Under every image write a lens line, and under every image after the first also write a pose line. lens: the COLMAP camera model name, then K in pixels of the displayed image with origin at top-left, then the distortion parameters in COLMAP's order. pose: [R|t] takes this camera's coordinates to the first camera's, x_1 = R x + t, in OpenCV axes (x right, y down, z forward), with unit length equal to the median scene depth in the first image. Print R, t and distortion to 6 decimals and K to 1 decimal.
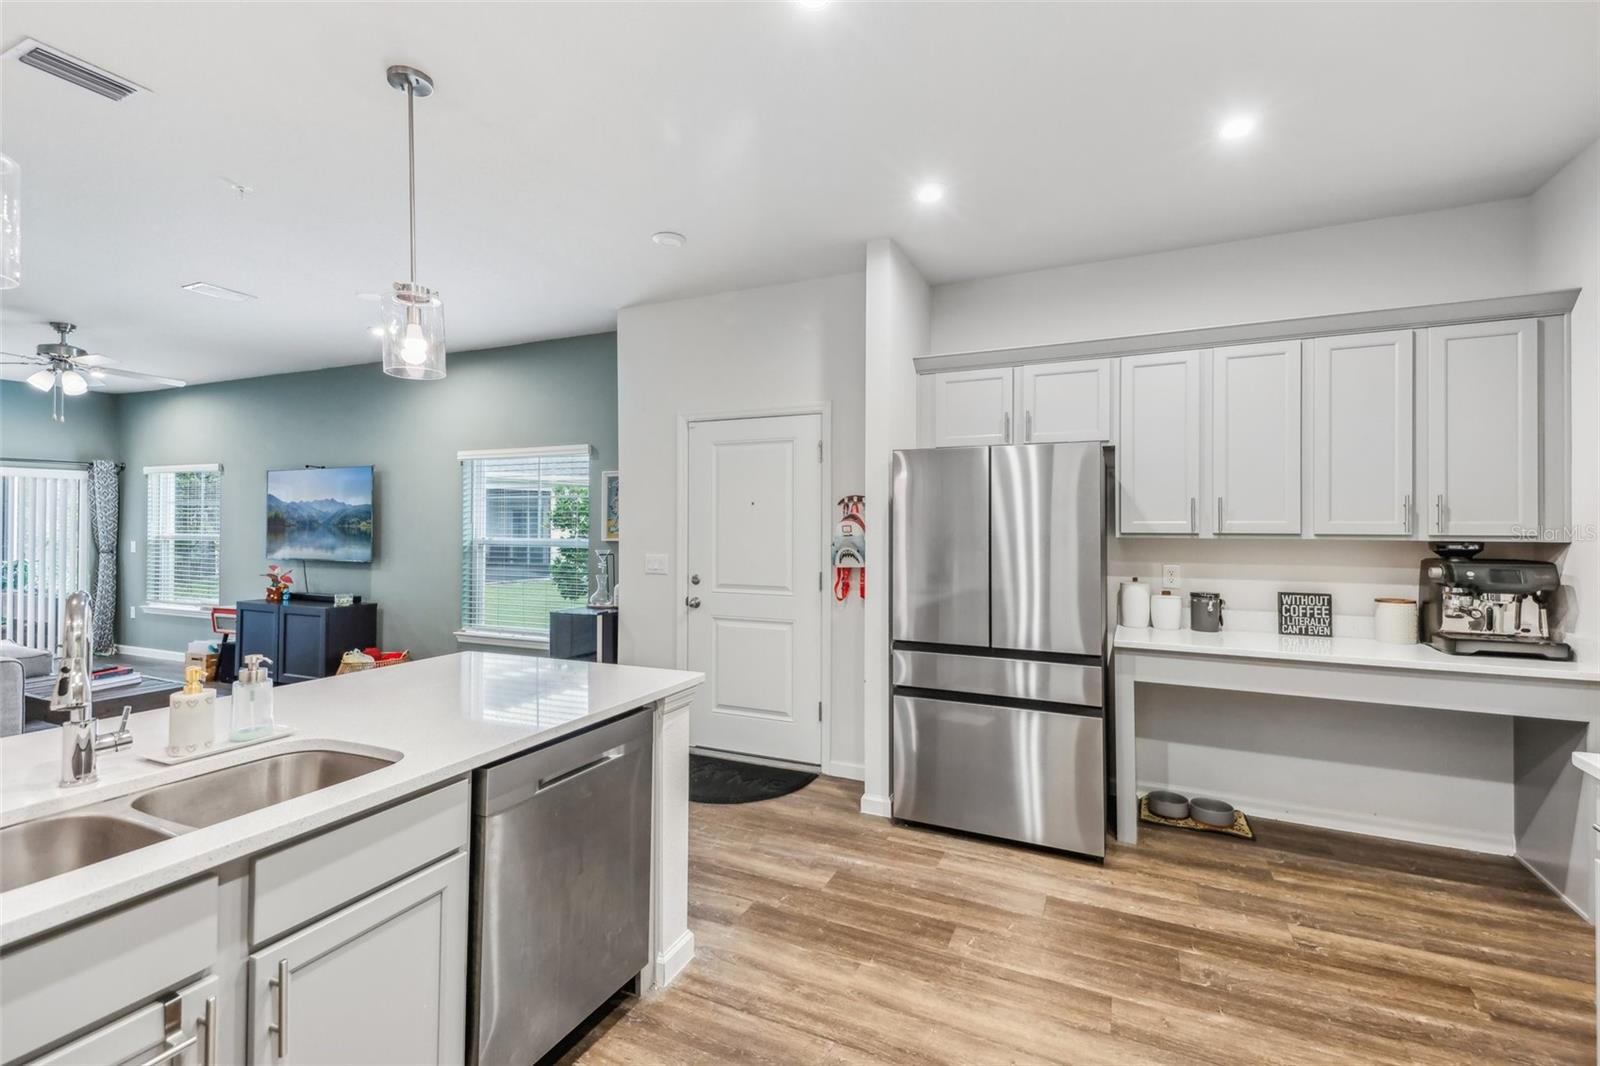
lens RADIAL K [[703.8, 0, 802.7], [0, 703.8, 520.9], [0, 0, 1]] dist [0.054227, -0.021722]
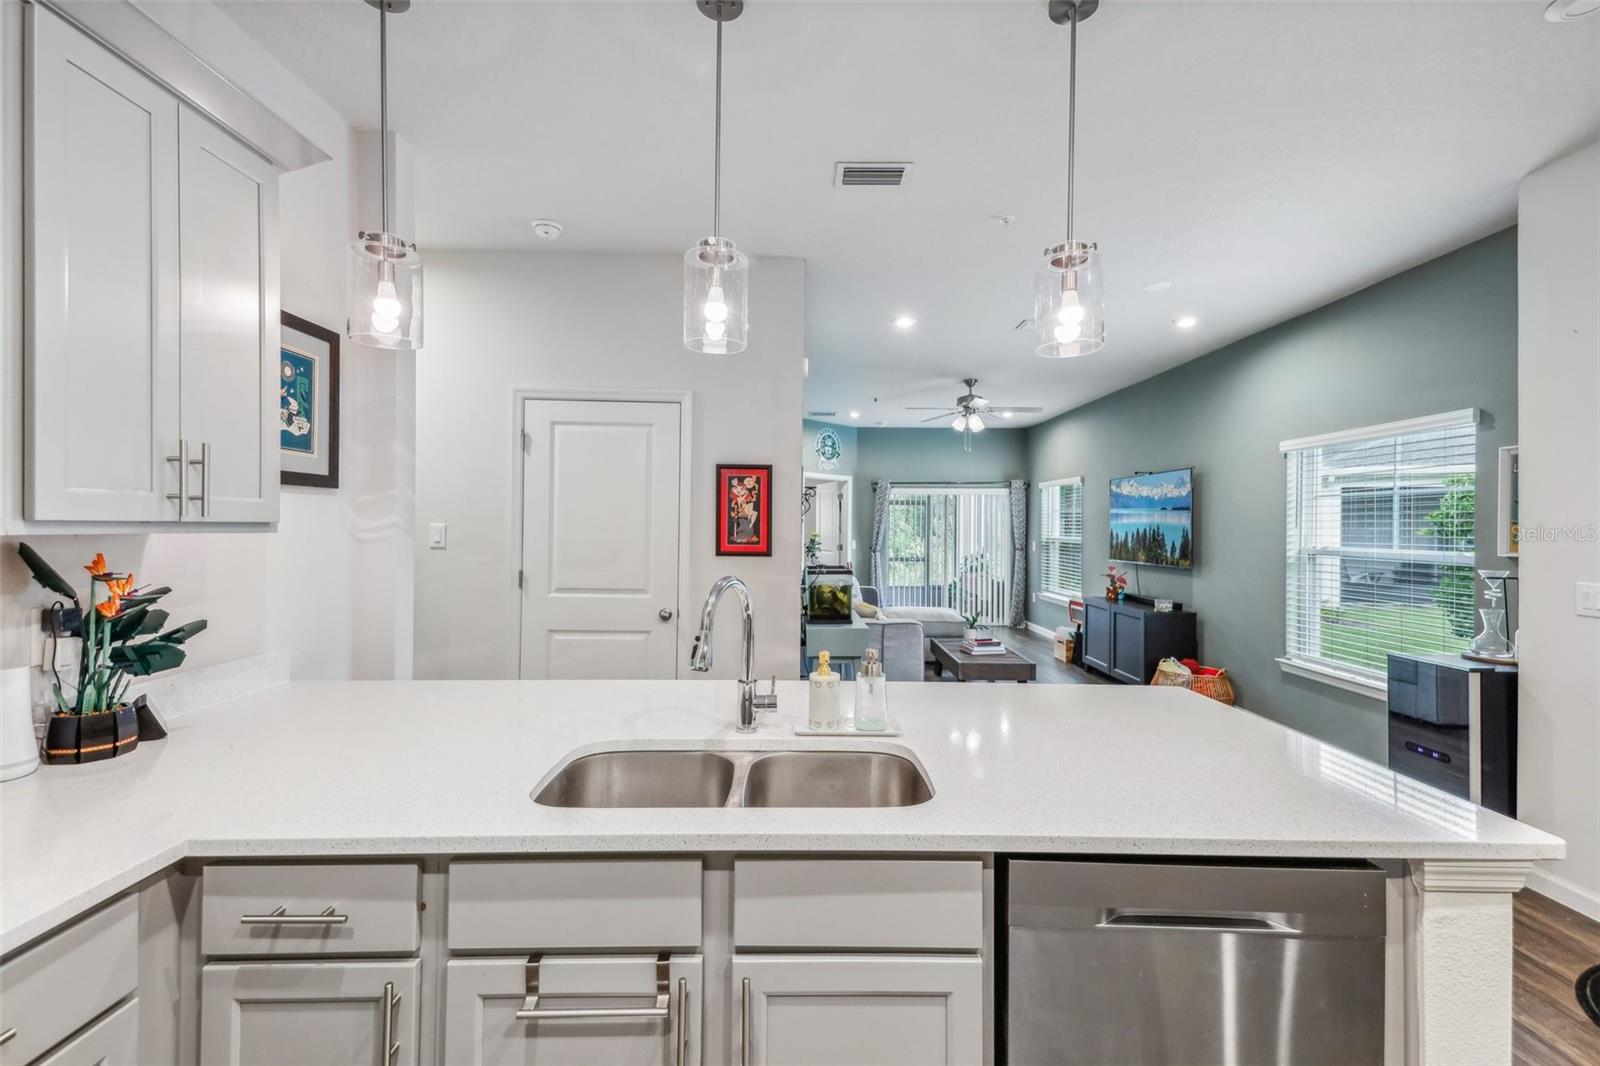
lens RADIAL K [[703.8, 0, 802.7], [0, 703.8, 520.9], [0, 0, 1]] dist [0.054227, -0.021722]
pose [[0.428401, -0.006152, -0.903568, 0.033394], [-0.002090, 0.999967, -0.007799, 0.002589], [0.903586, 0.005230, 0.428375, 0.131731]]
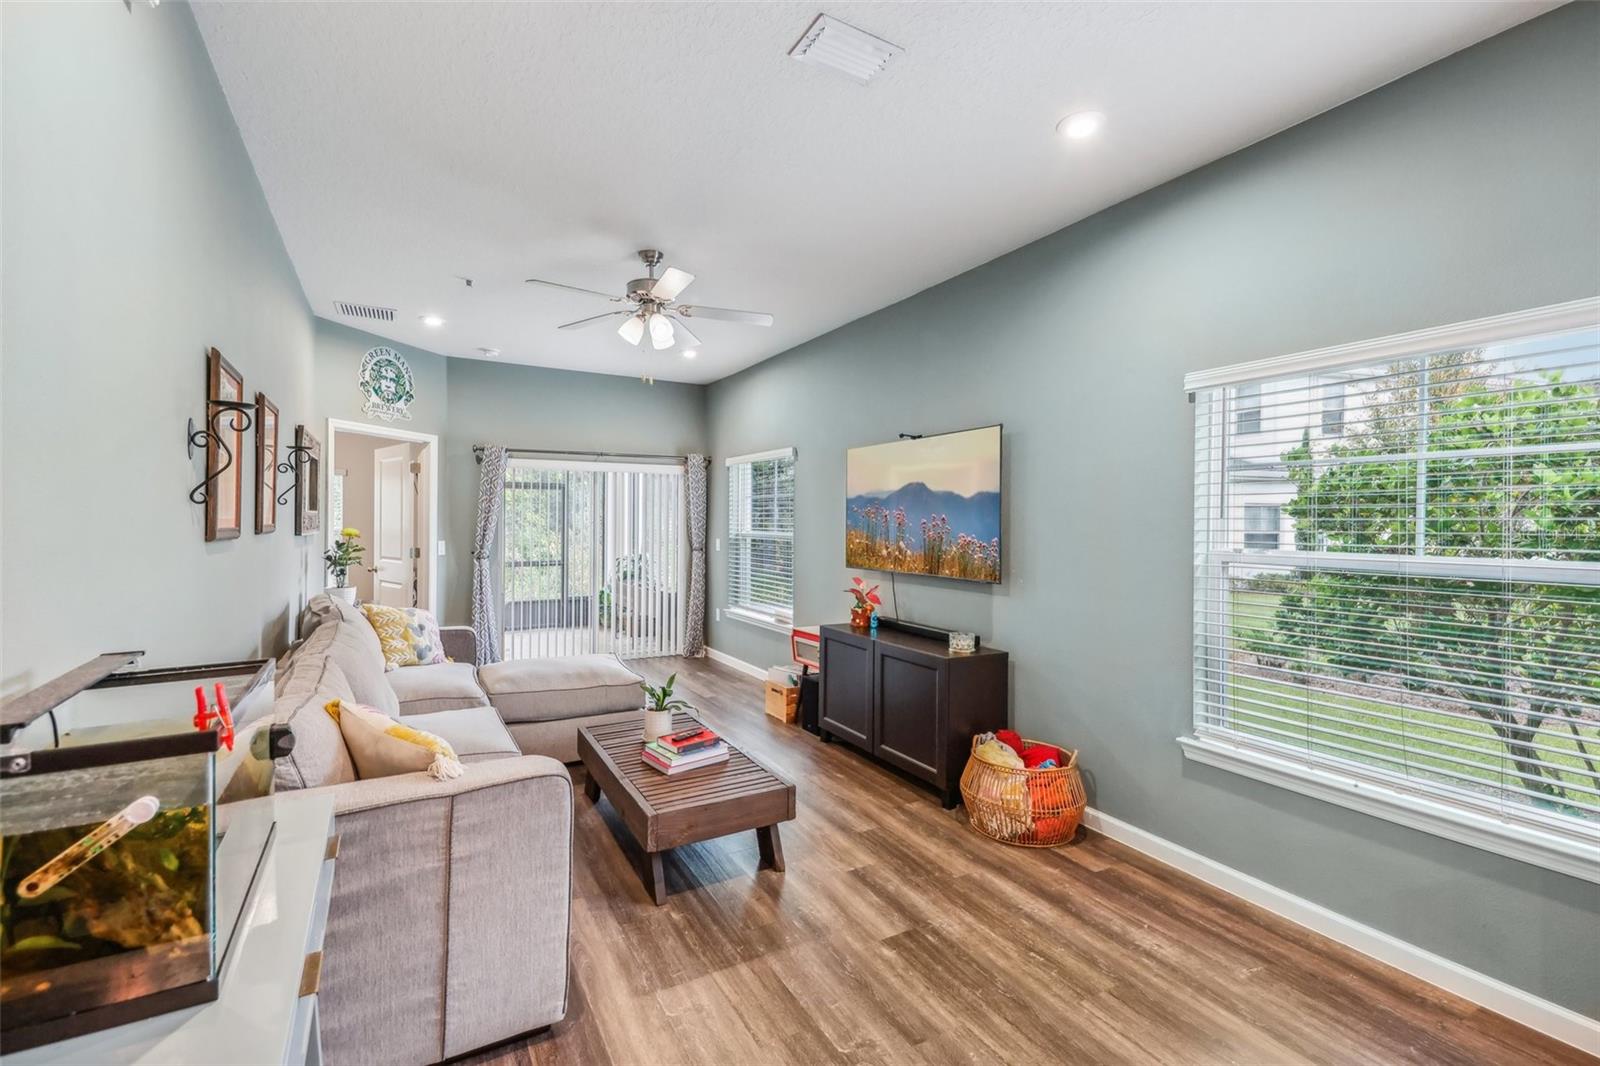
lens RADIAL K [[703.8, 0, 802.7], [0, 703.8, 520.9], [0, 0, 1]] dist [0.054227, -0.021722]
pose [[0.811545, 0.001495, -0.584287, -0.395268], [-0.000642, 0.999998, 0.001667, 0.004204], [0.584289, -0.000978, 0.811545, 0.424910]]
